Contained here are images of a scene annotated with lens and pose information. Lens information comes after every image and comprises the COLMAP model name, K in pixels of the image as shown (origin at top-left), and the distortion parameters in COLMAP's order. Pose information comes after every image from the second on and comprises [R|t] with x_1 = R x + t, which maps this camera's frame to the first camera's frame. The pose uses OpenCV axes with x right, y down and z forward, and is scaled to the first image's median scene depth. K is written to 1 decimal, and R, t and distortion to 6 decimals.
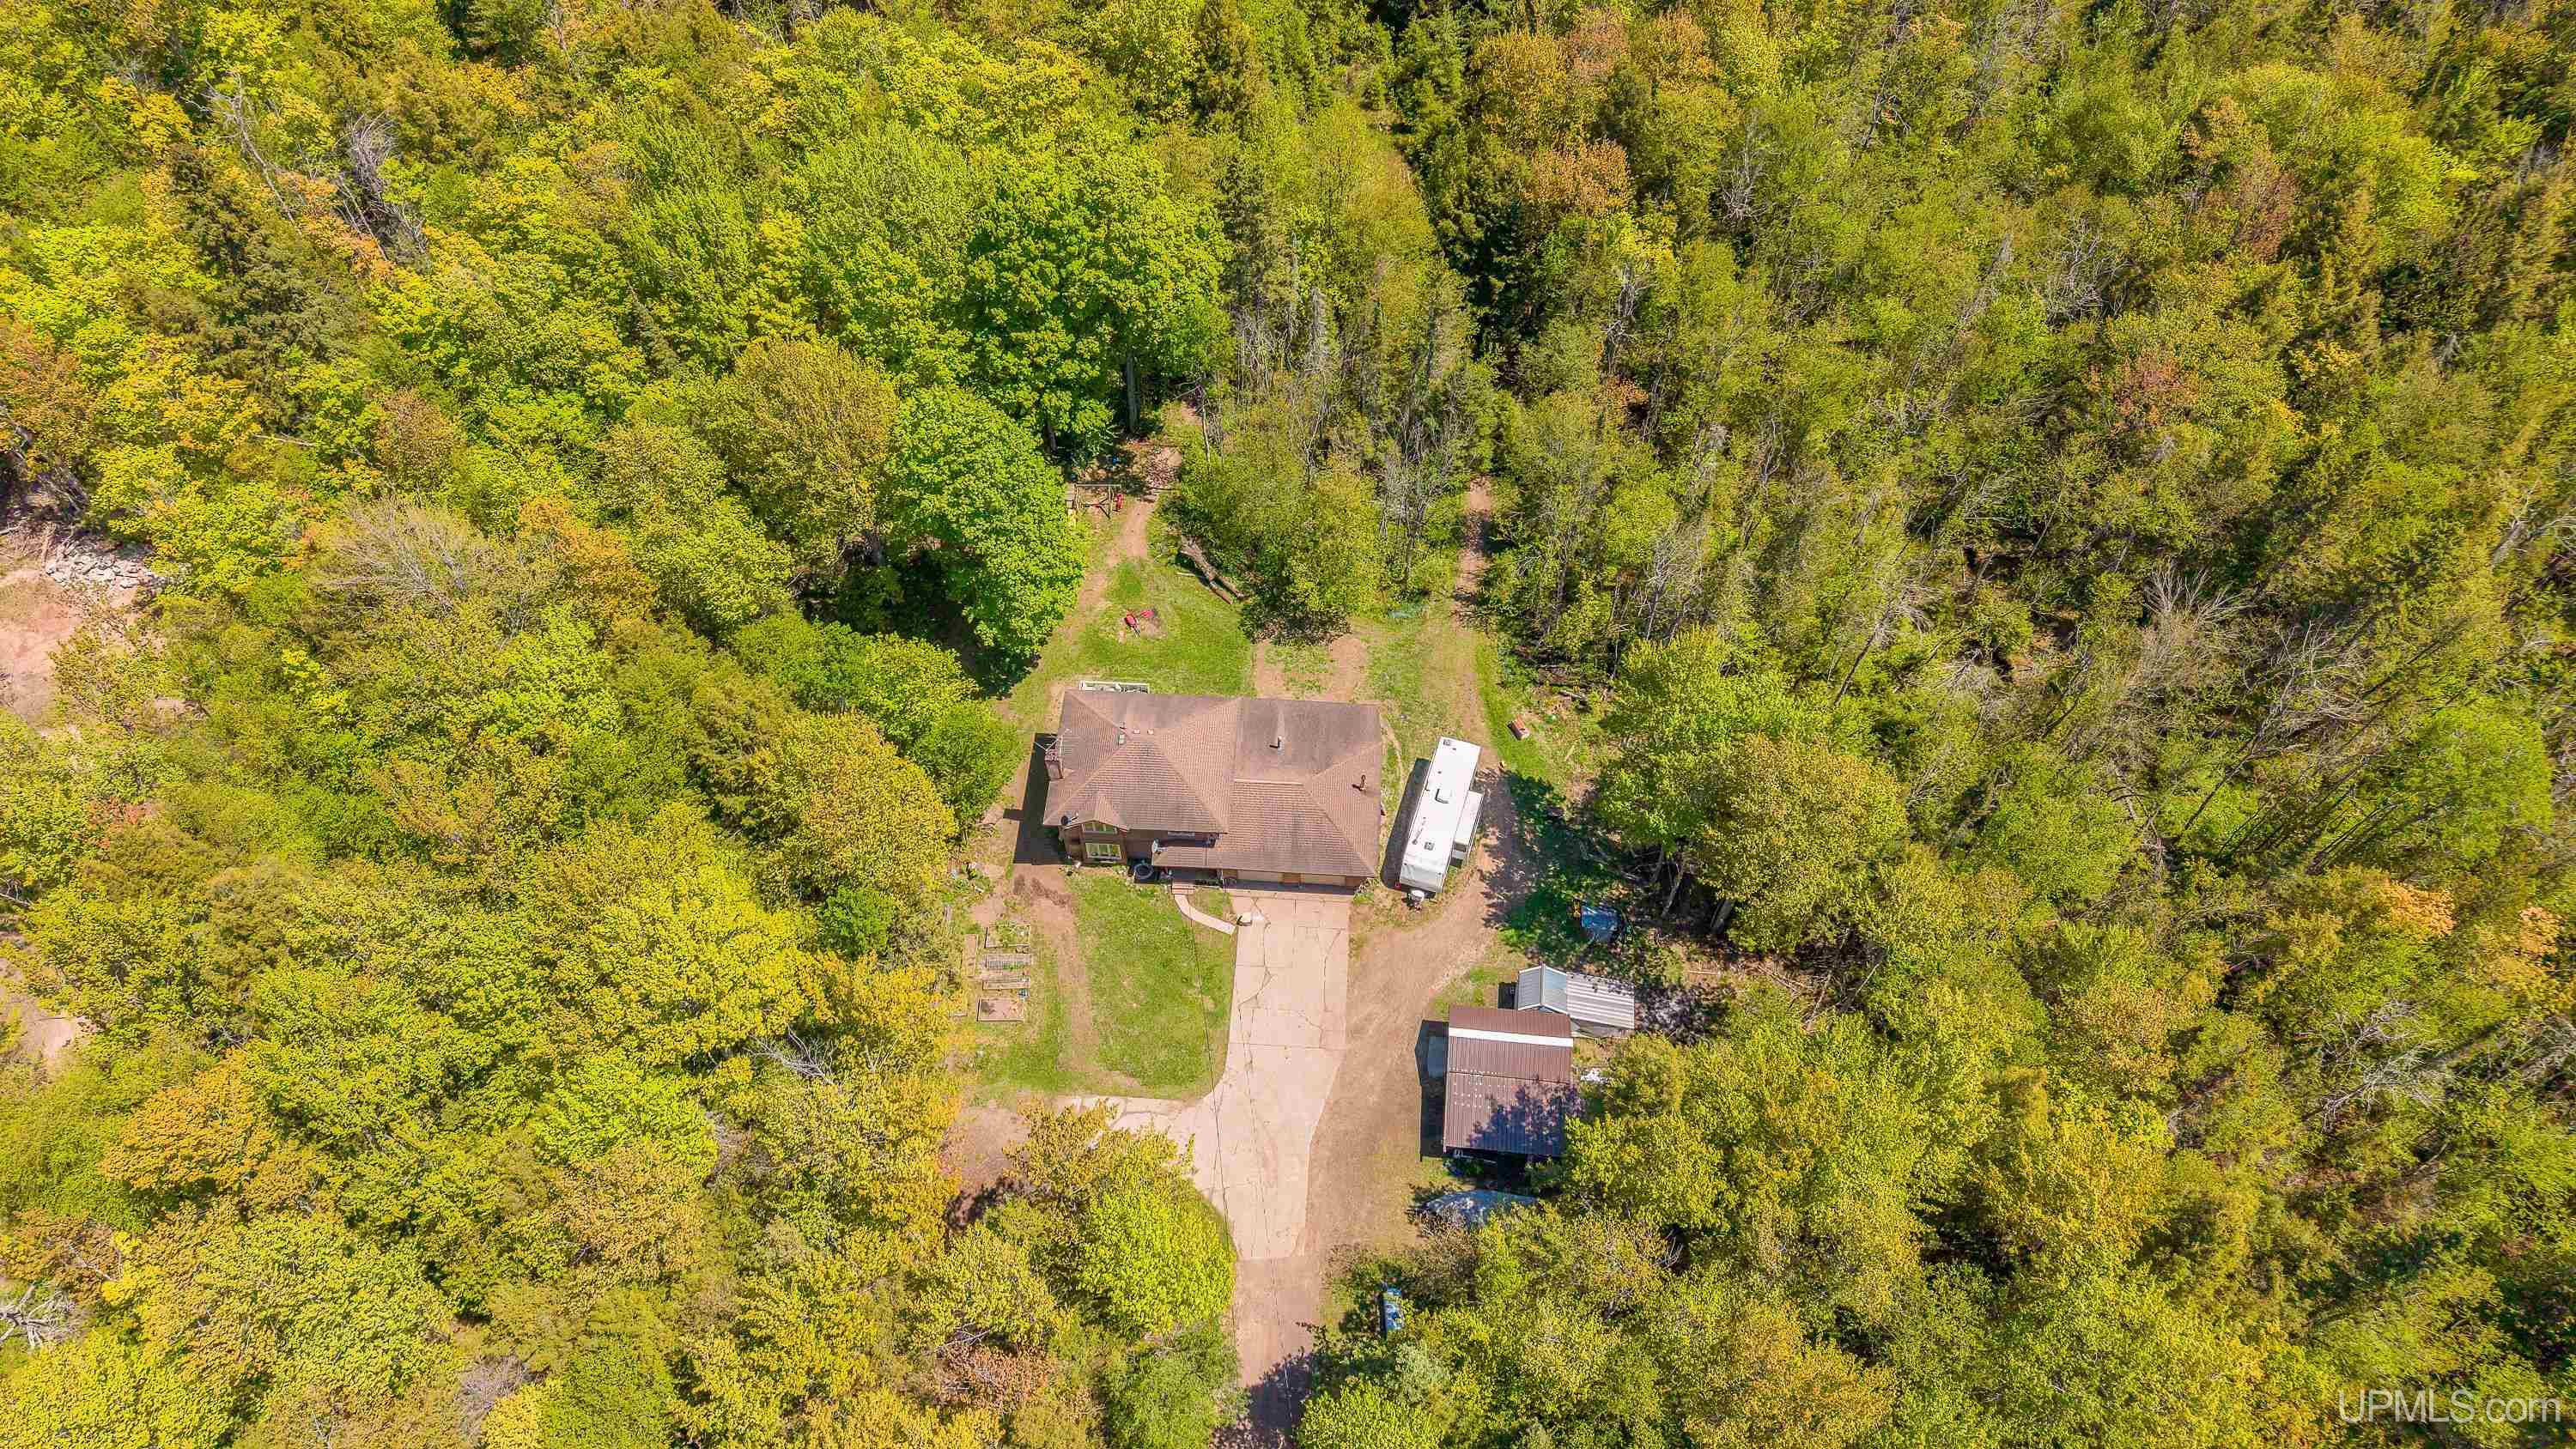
lens RADIAL K [[1648.4, 0, 1288.0], [0, 1648.4, 724.5], [0, 0, 1]] dist [0.002113, -0.000755]
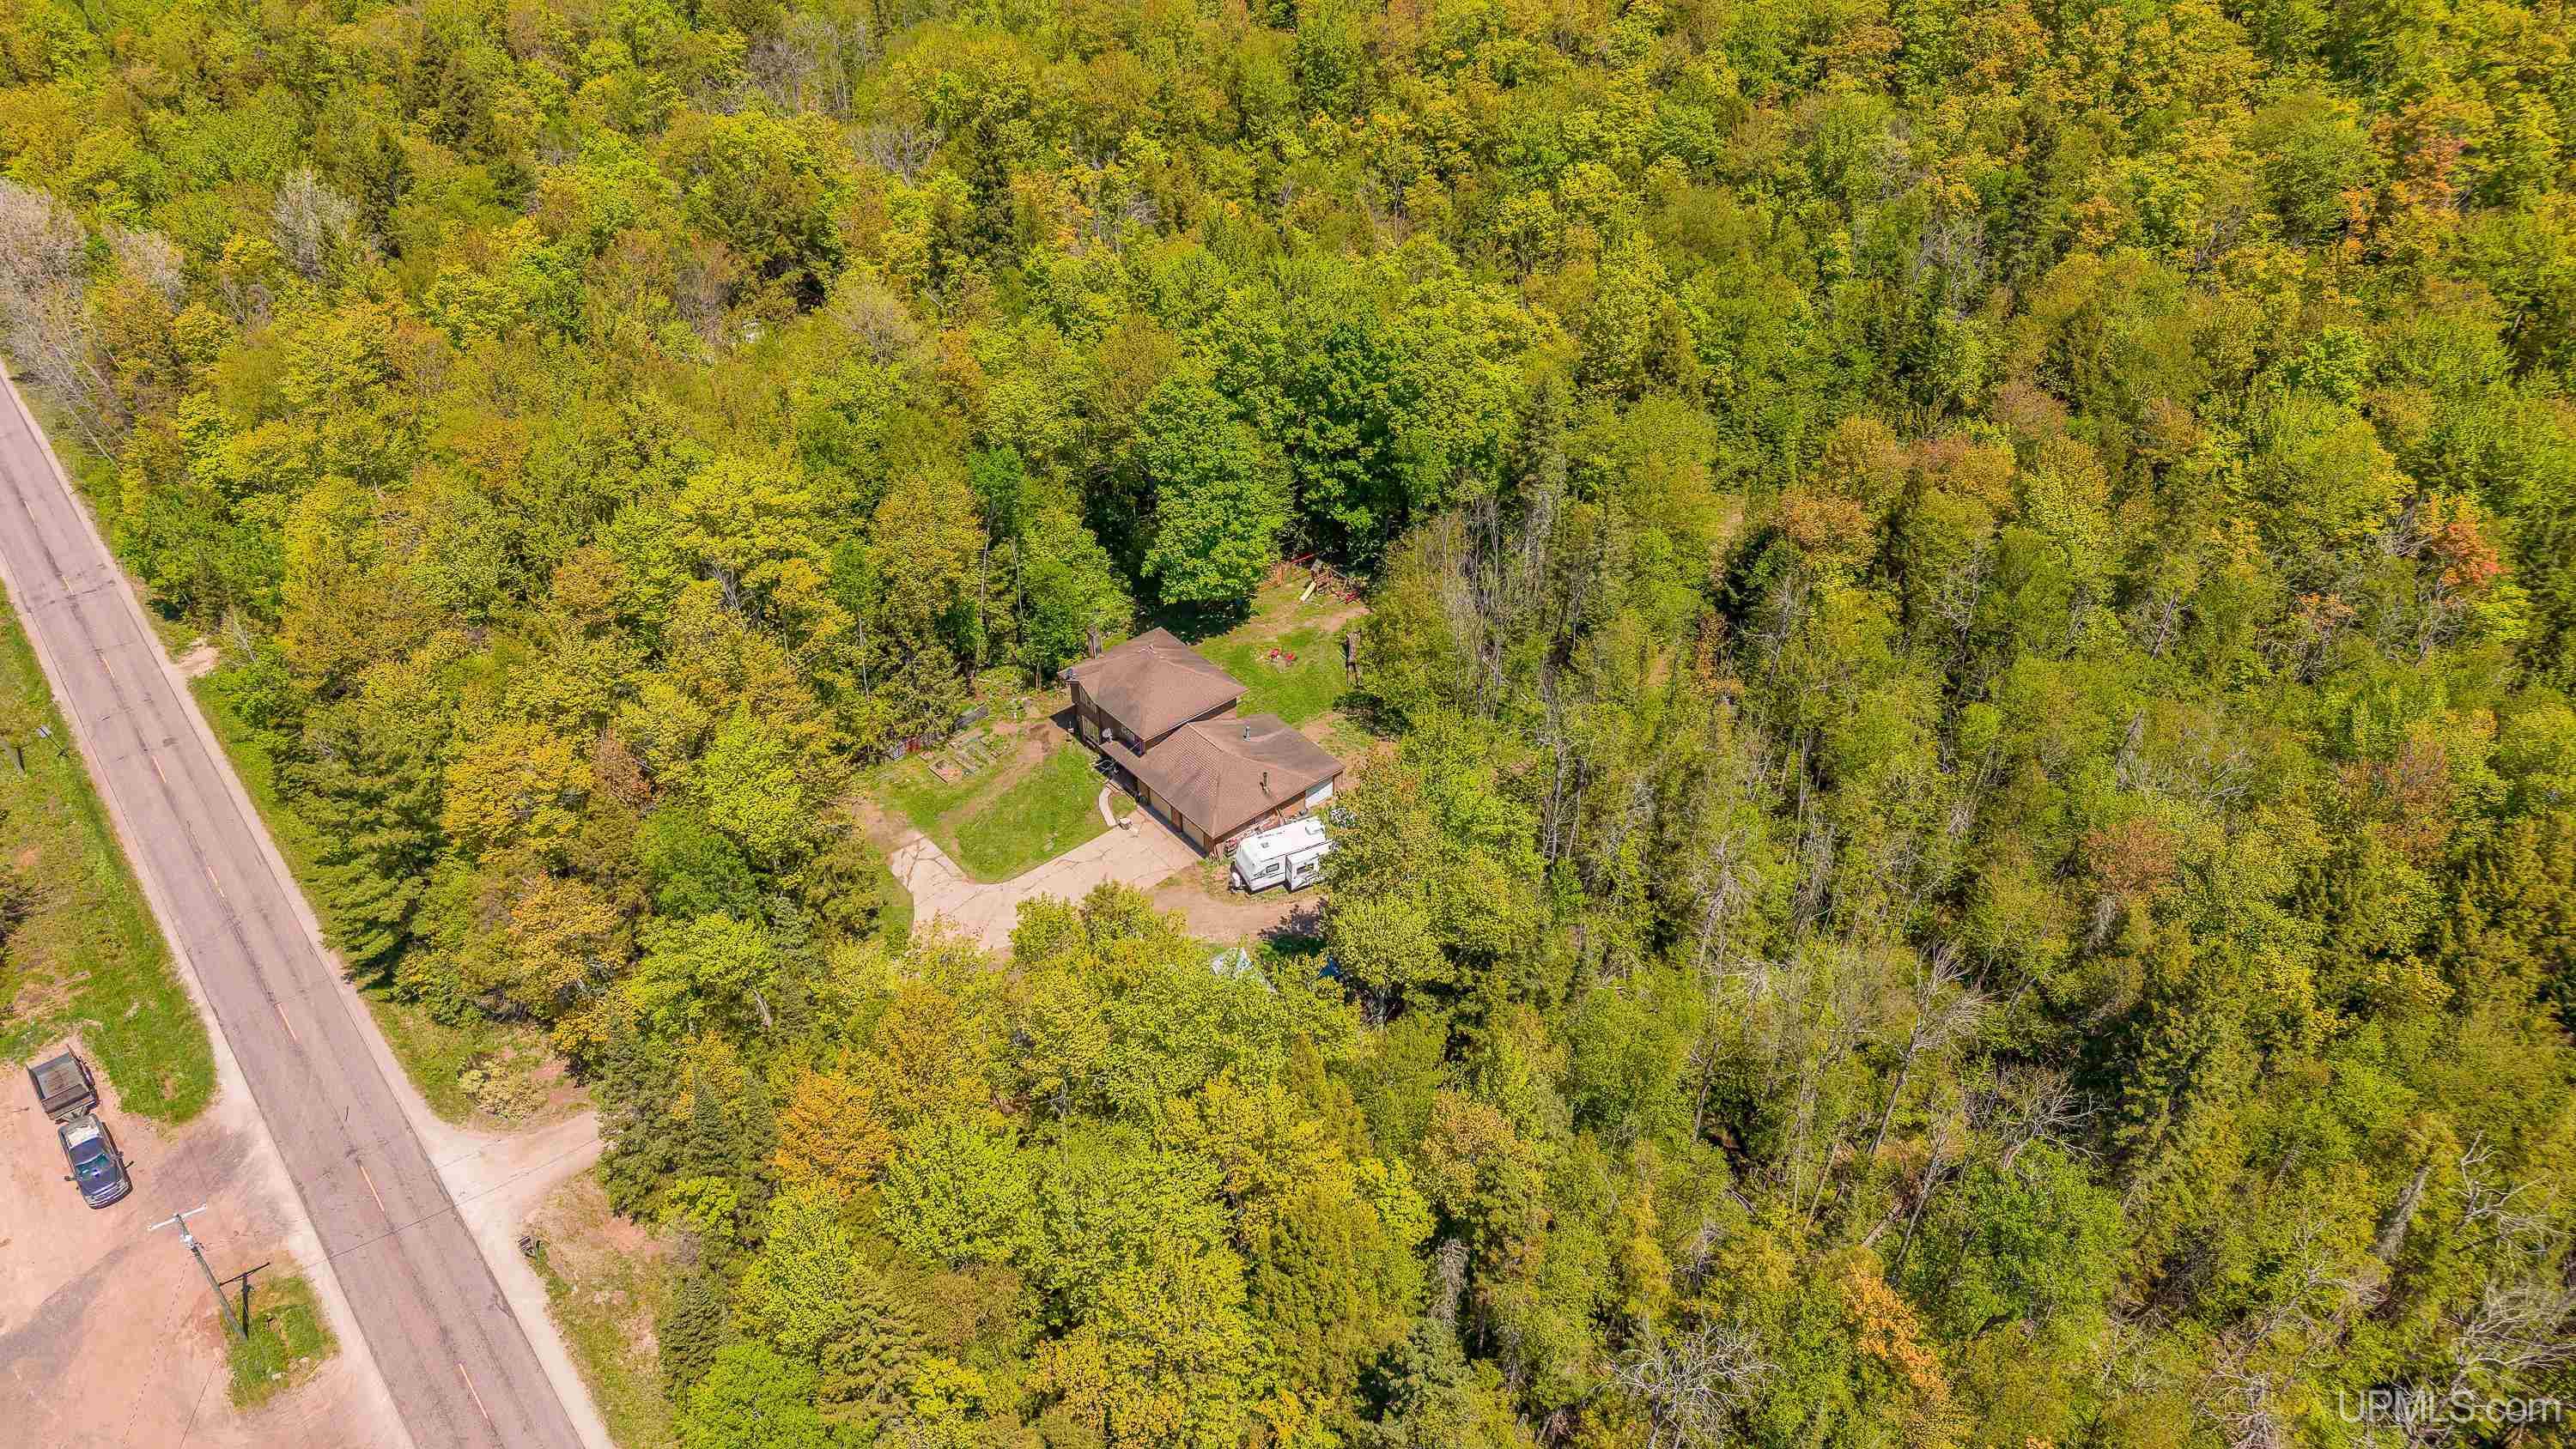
lens RADIAL K [[1648.4, 0, 1288.0], [0, 1648.4, 724.5], [0, 0, 1]] dist [0.002113, -0.000755]
pose [[0.687894, 0.445633, -0.572899, 0.671391], [-0.613723, 0.778521, -0.131335, 0.139182], [0.387487, 0.441946, 0.809035, 0.045460]]
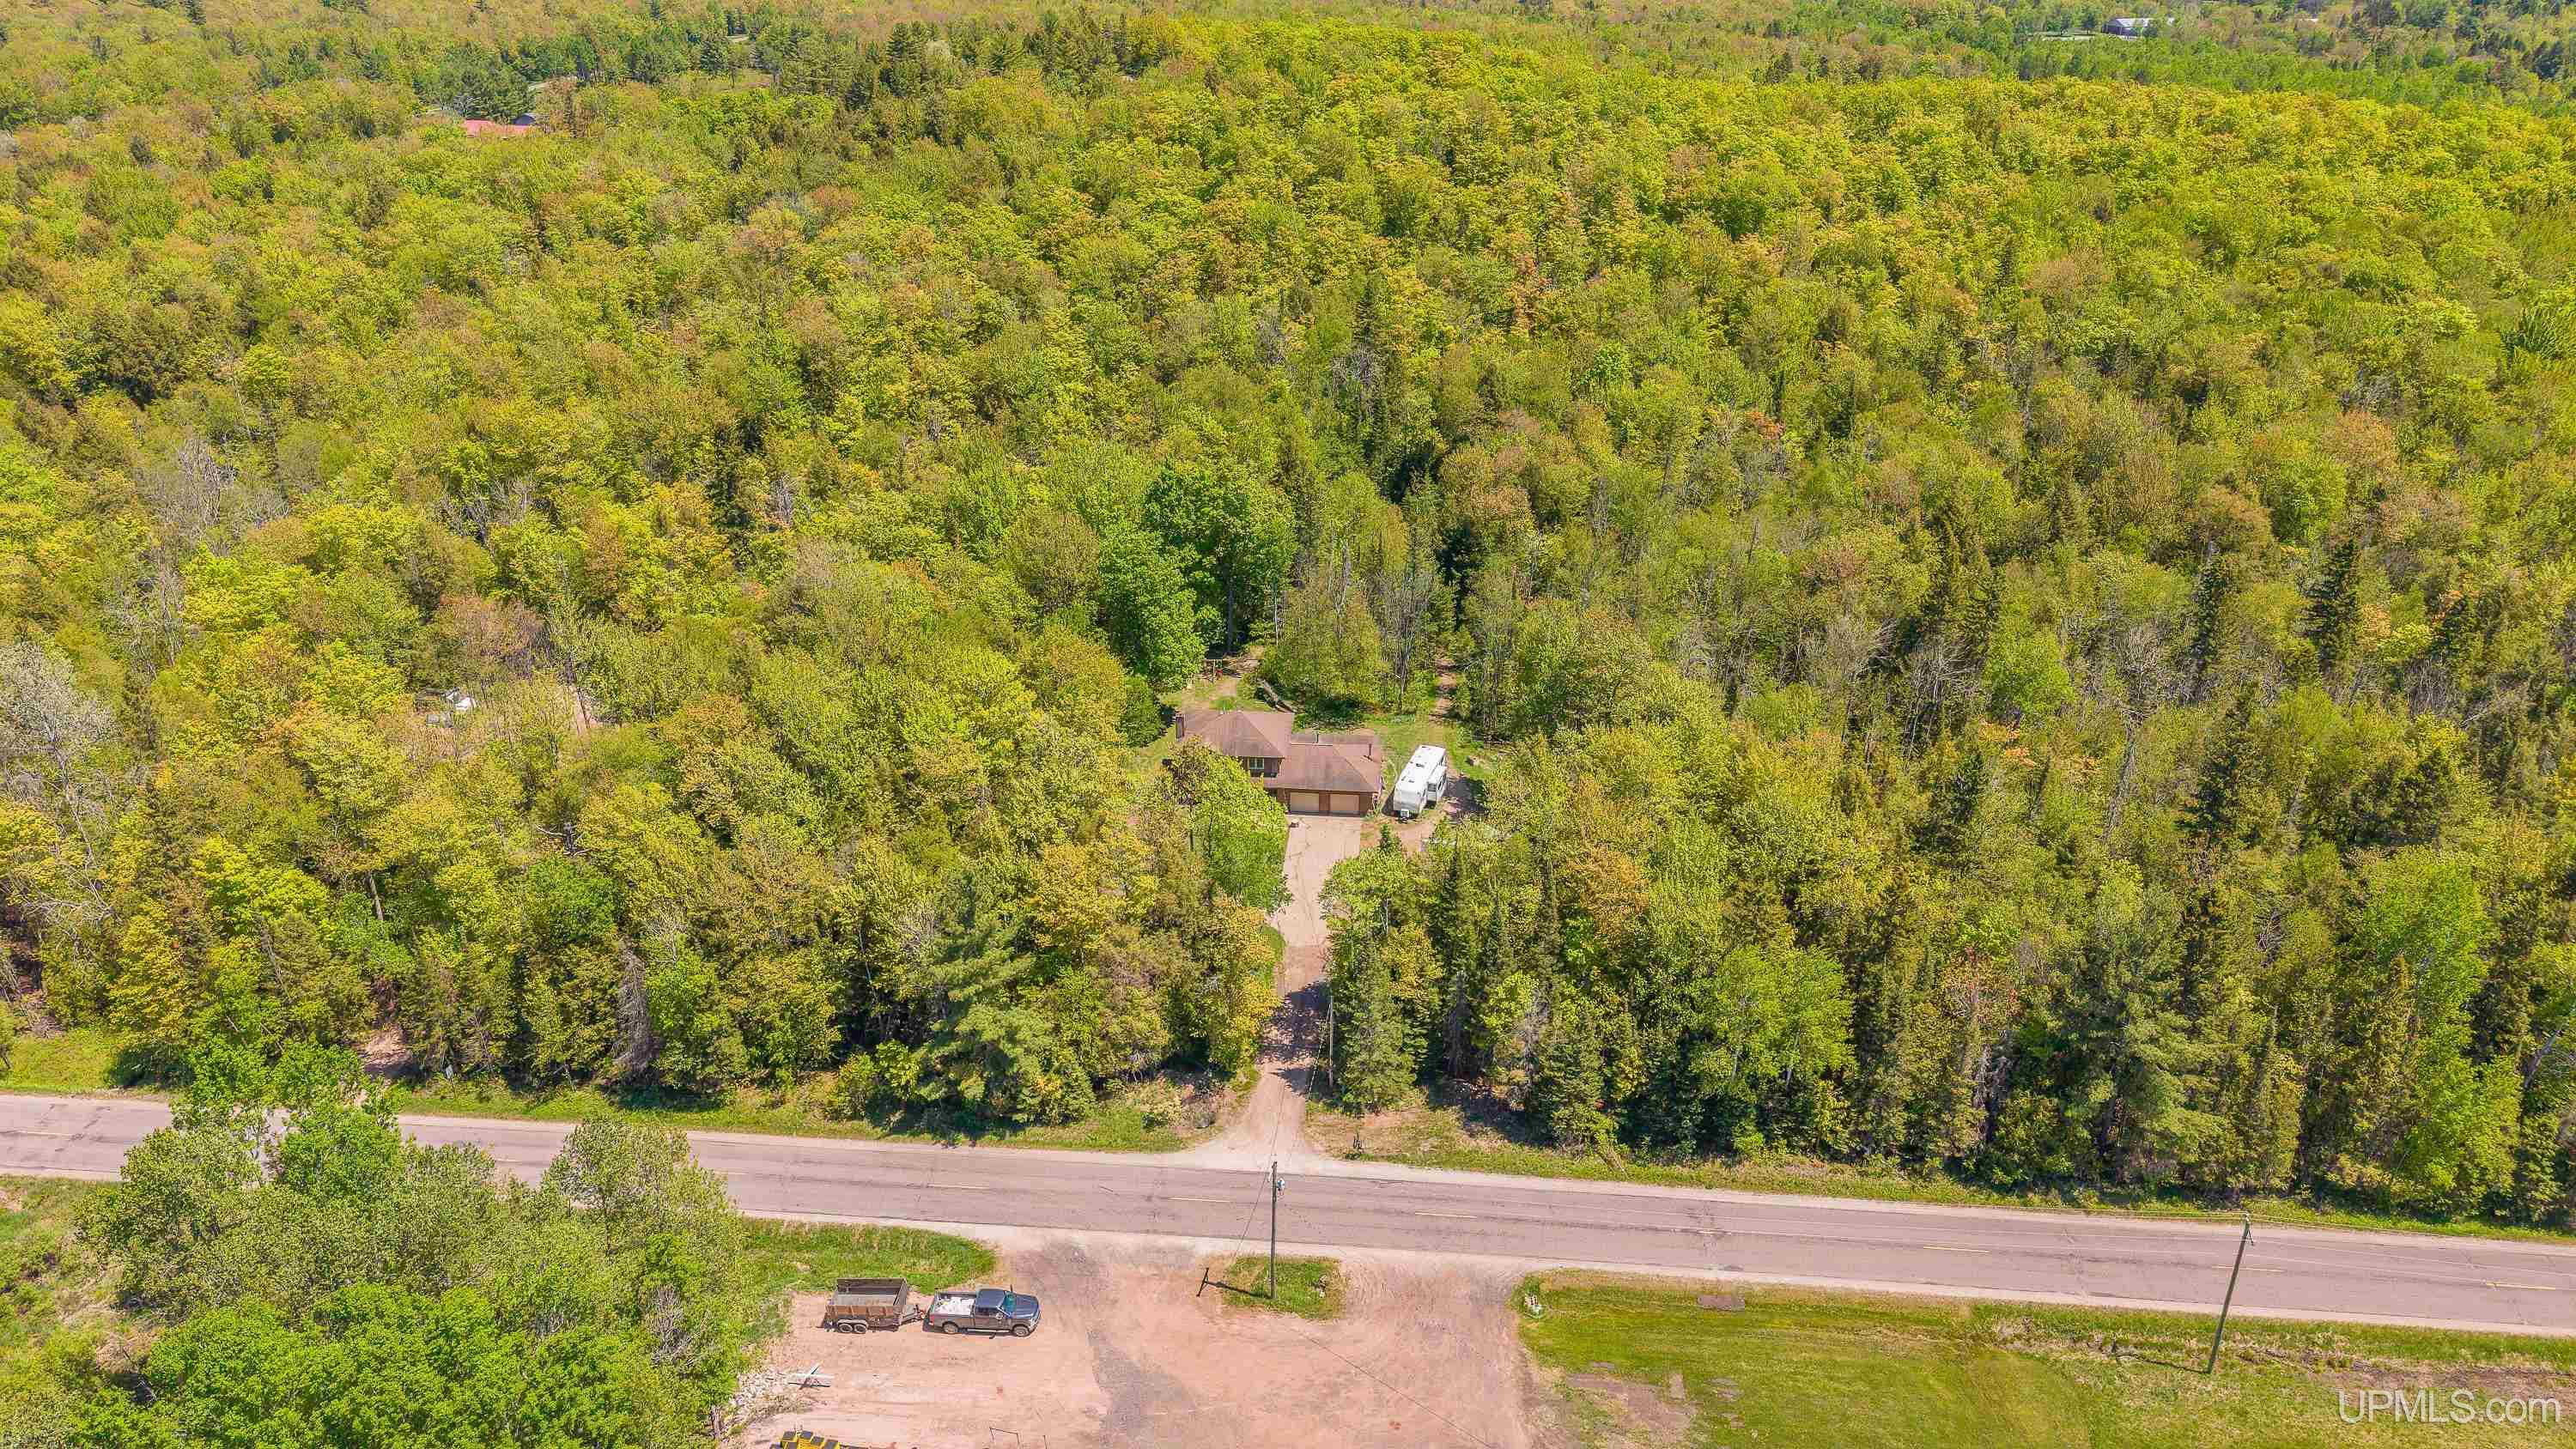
lens RADIAL K [[1648.4, 0, 1288.0], [0, 1648.4, 724.5], [0, 0, 1]] dist [0.002113, -0.000755]
pose [[0.999507, 0.016148, -0.026917, 0.007470], [-0.027572, 0.861537, -0.506946, 0.795418], [0.015004, 0.507439, 0.861557, -0.375939]]
